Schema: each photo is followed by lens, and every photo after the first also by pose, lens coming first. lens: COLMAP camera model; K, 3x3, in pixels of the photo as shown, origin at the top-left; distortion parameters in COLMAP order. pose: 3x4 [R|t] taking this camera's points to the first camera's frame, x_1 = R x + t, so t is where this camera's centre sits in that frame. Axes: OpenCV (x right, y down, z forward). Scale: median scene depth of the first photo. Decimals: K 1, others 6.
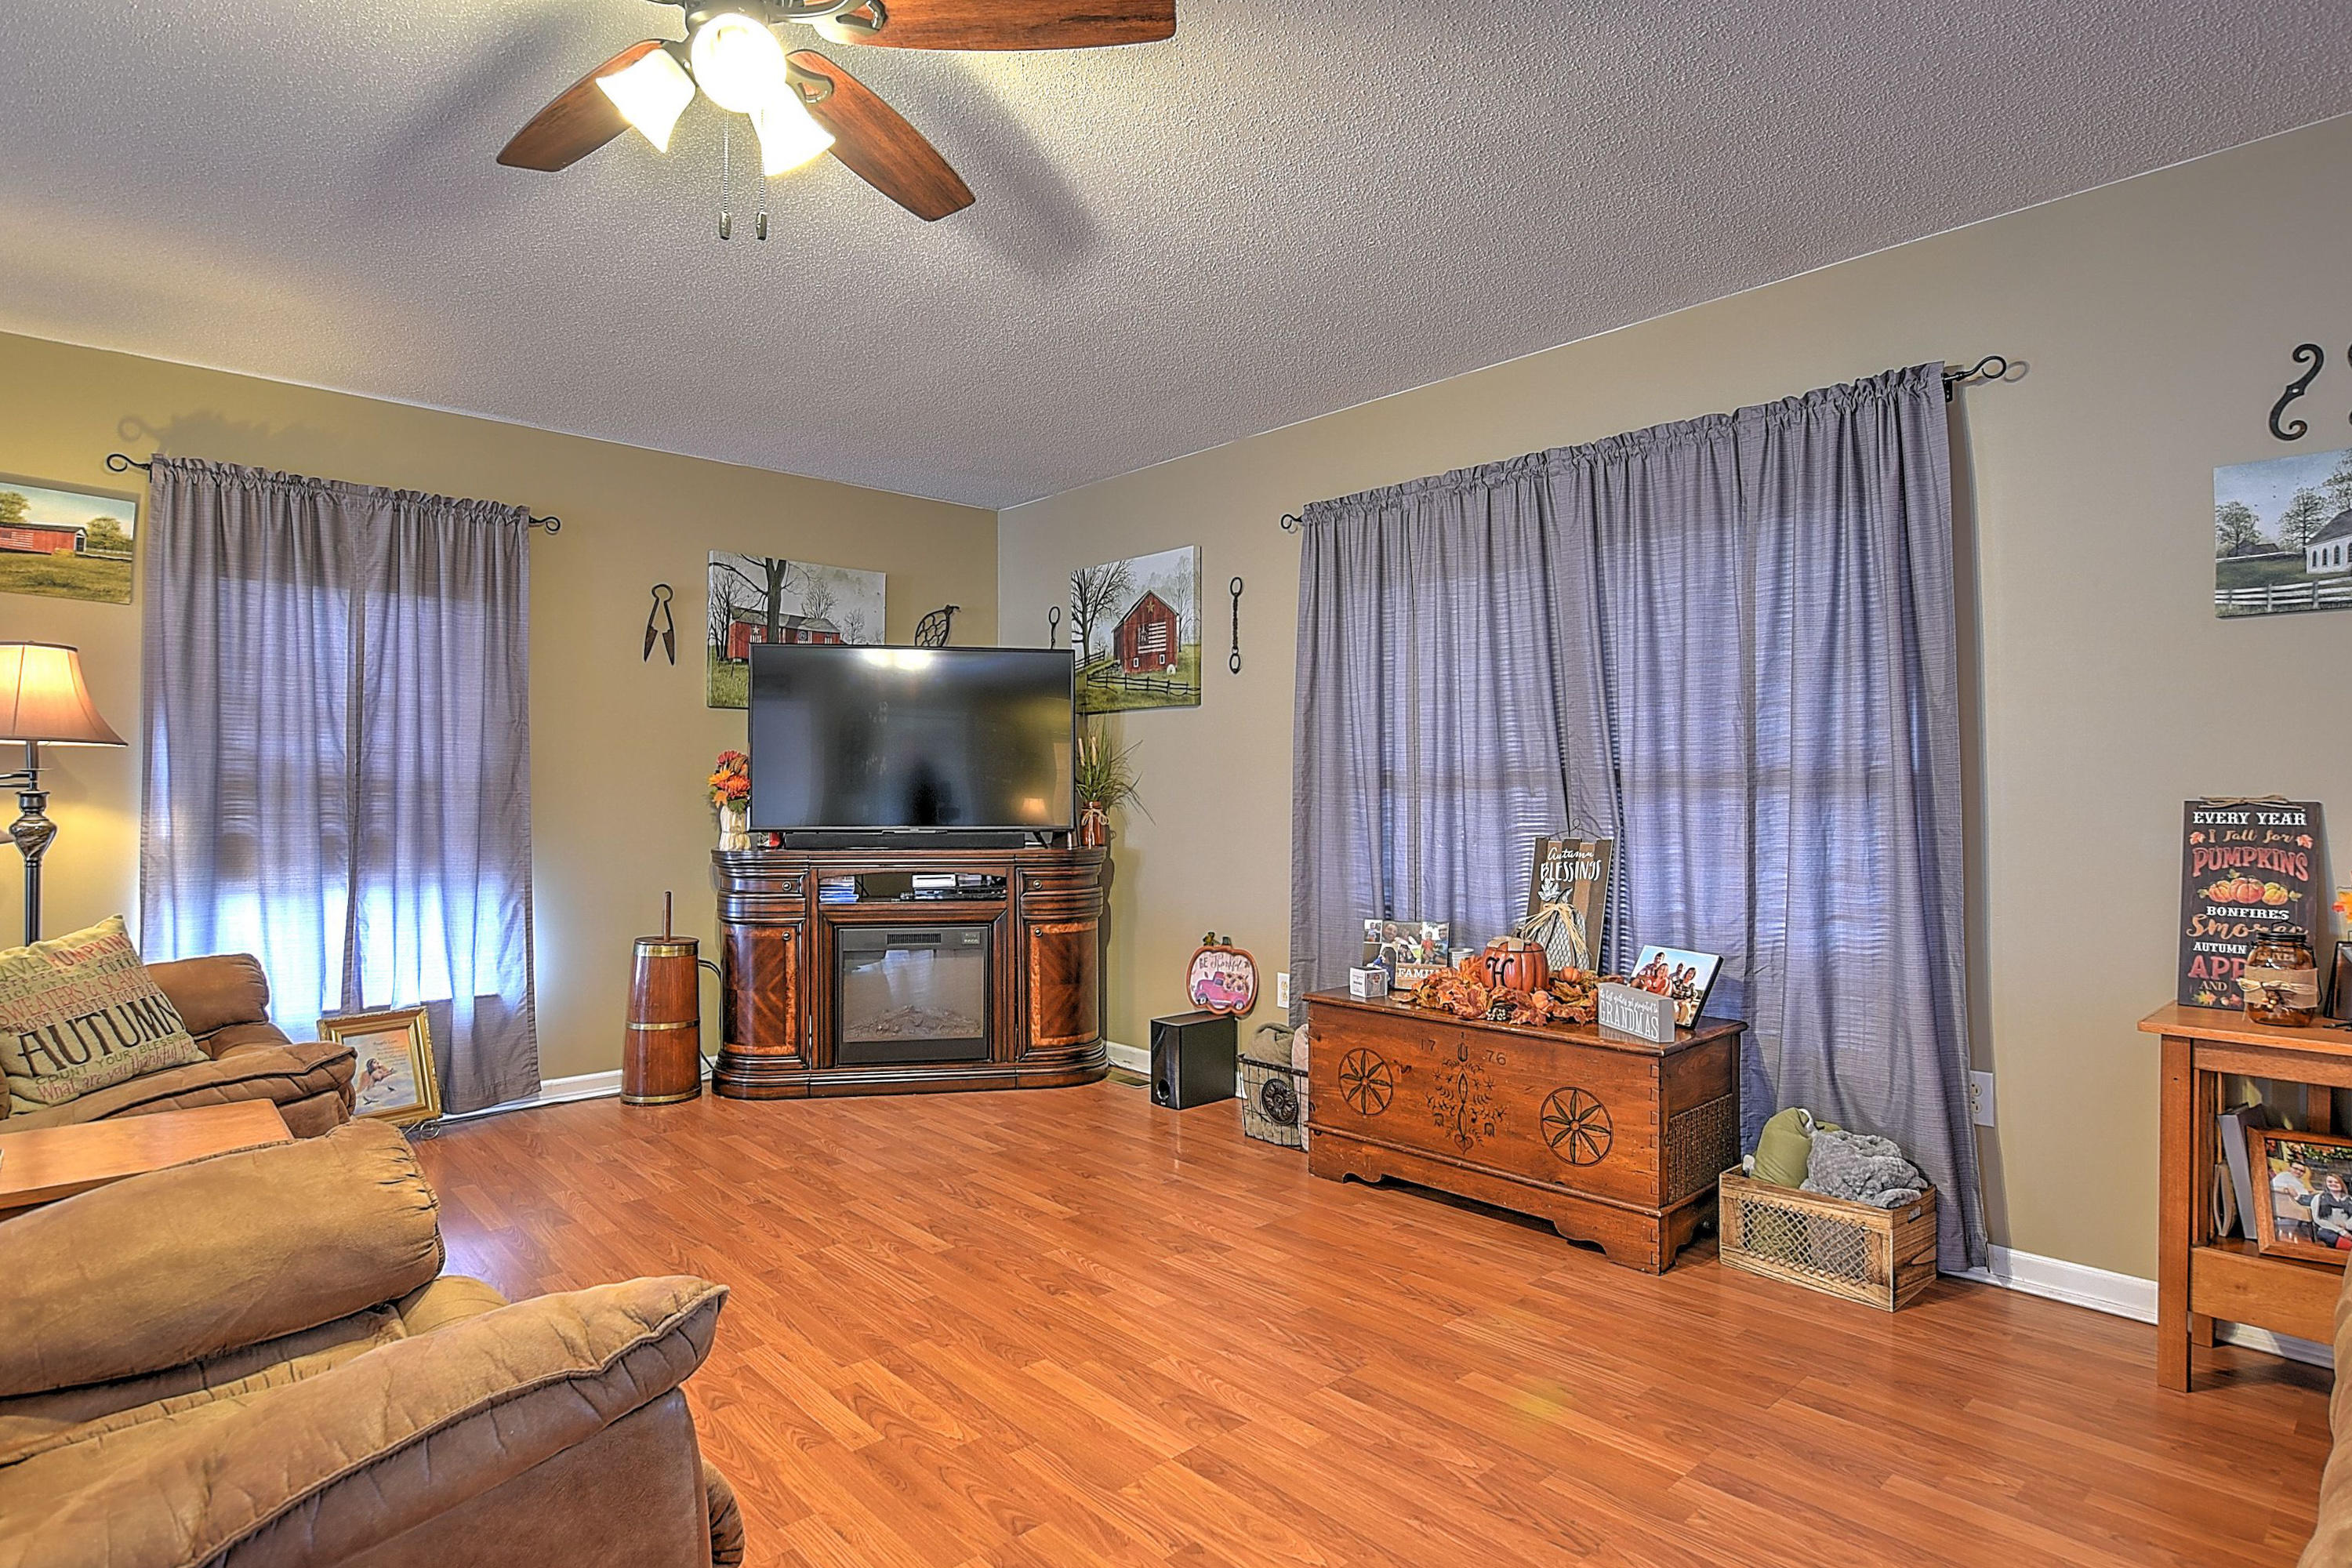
lens RADIAL K [[1233.9, 0, 1164.7], [0, 1233.9, 783.3], [0, 0, 1]] dist [-0.021761, 0.003456]
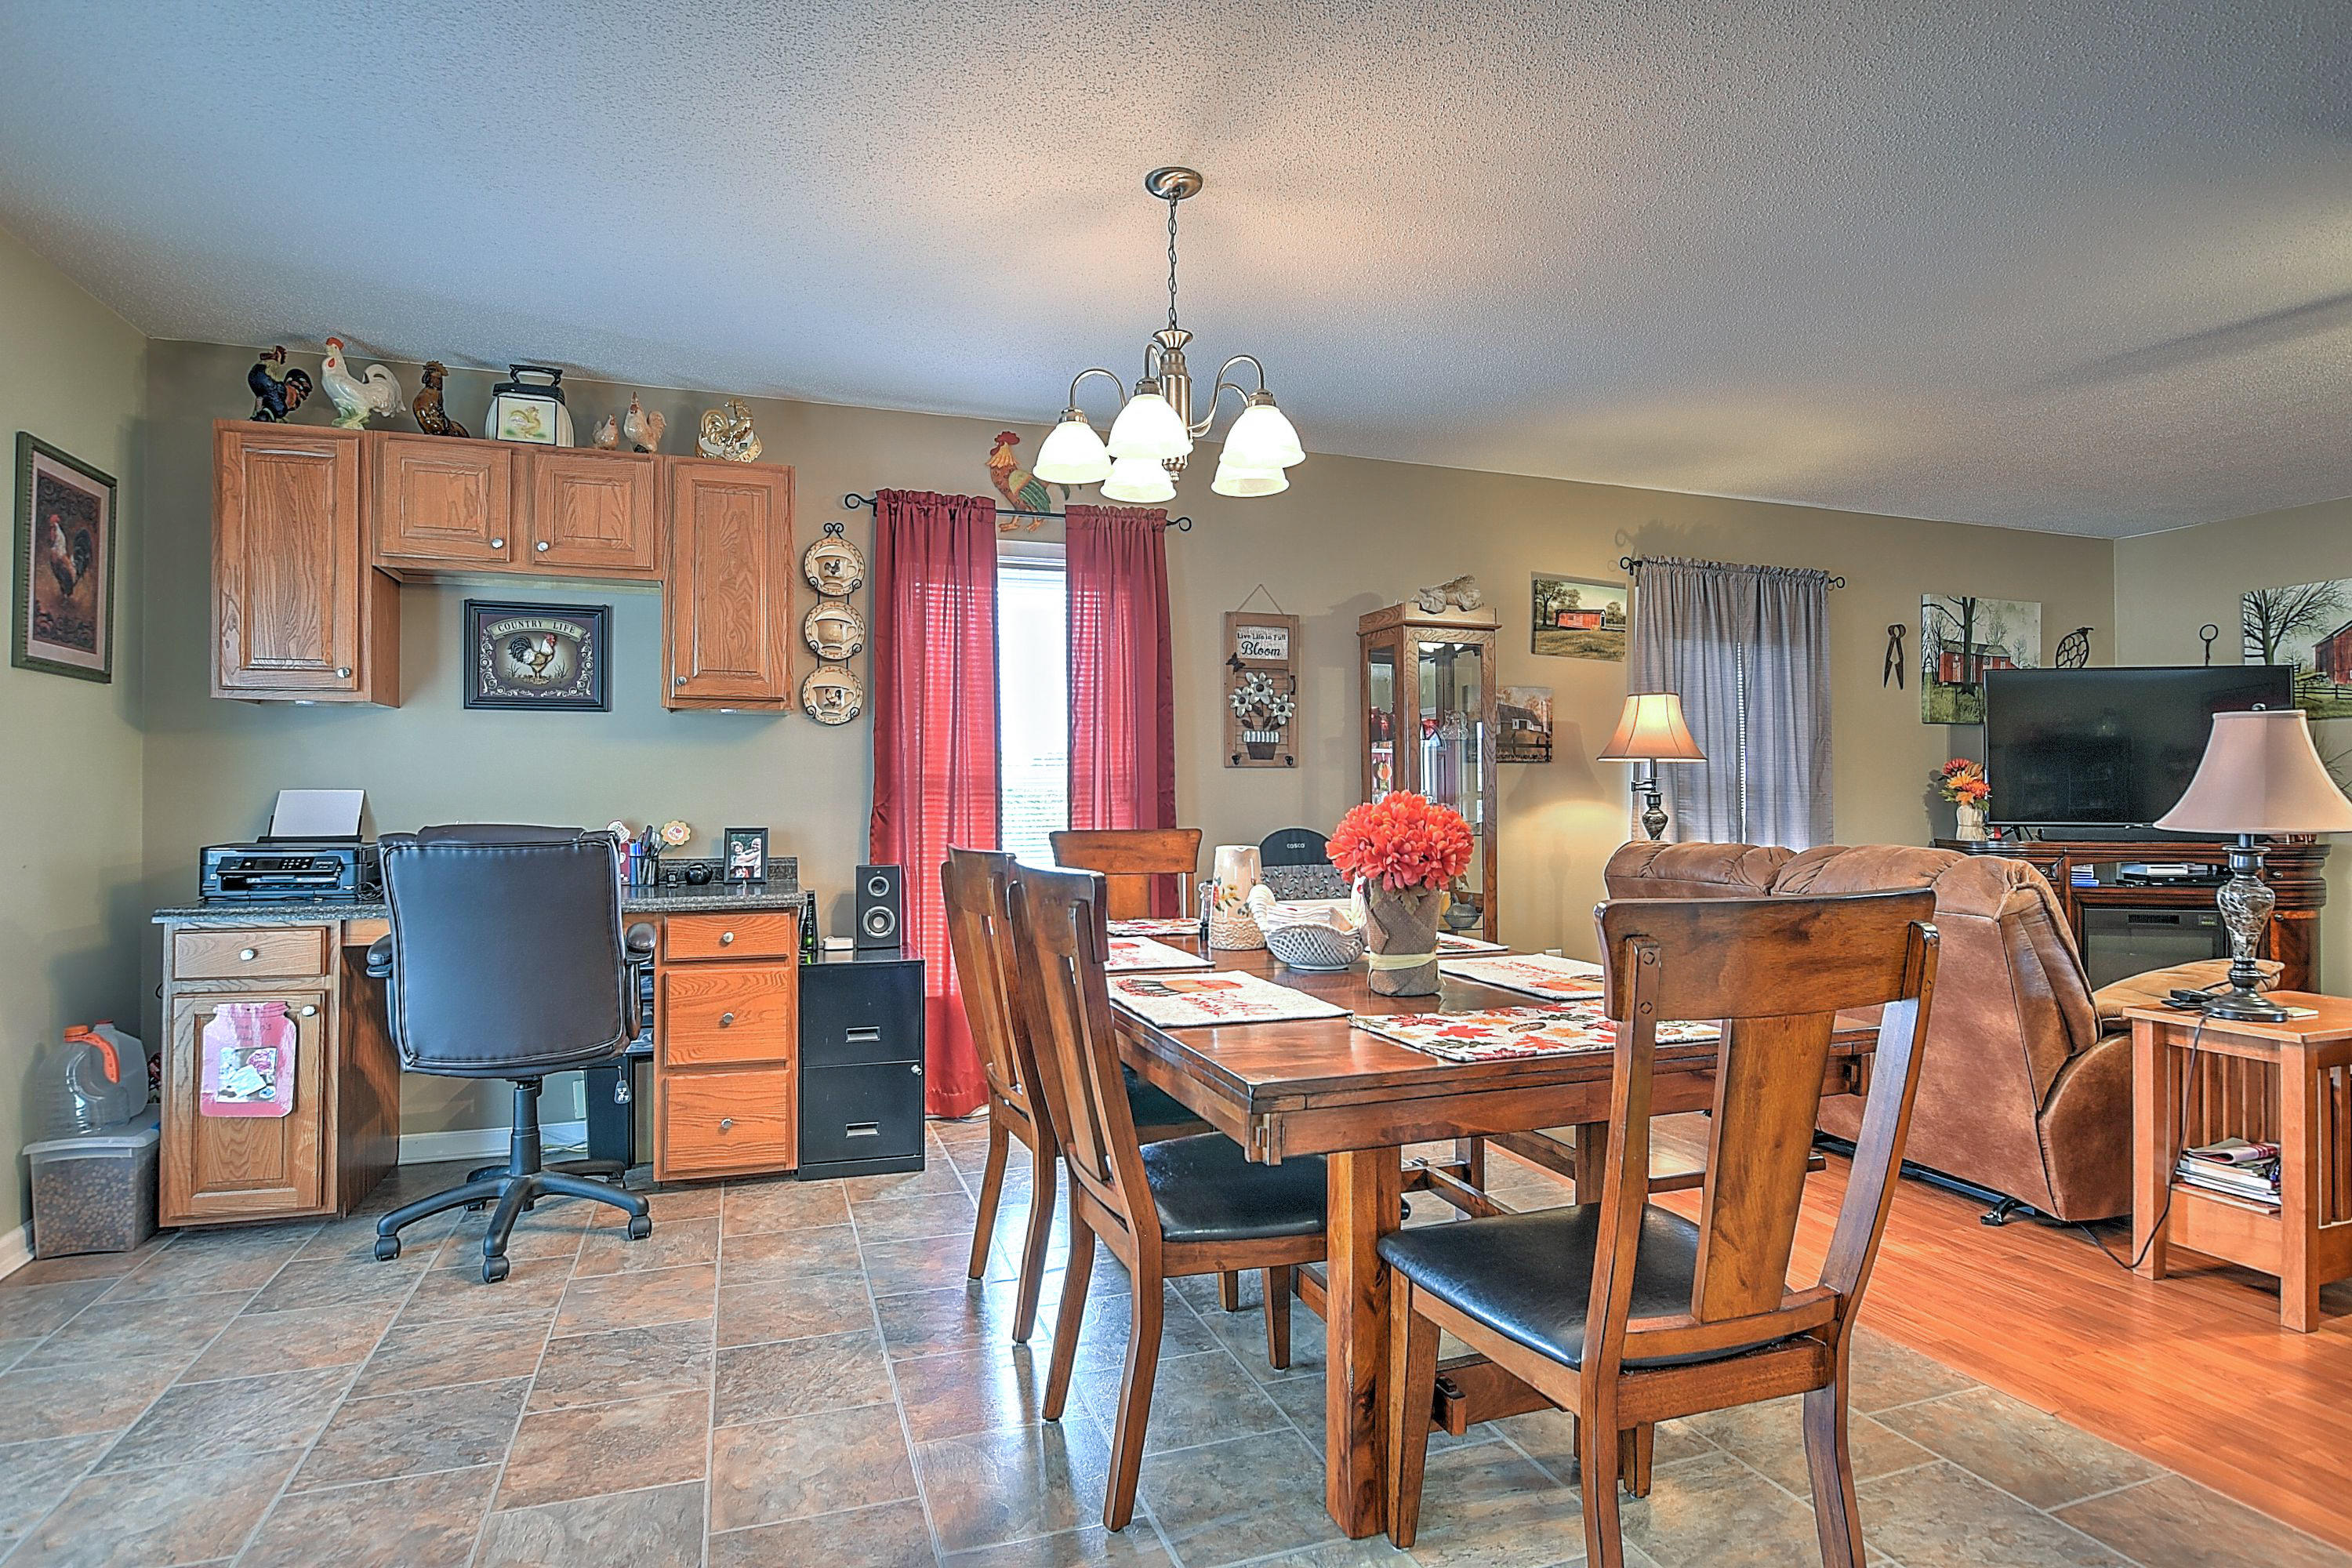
lens RADIAL K [[1233.9, 0, 1173.4], [0, 1233.9, 783.5], [0, 0, 1]] dist [-0.021761, 0.003456]
pose [[0.923668, -0.002346, -0.383187, -0.716053], [0.002571, 0.999997, 0.000074, -0.005250], [0.383186, -0.001054, 0.923671, -0.485248]]
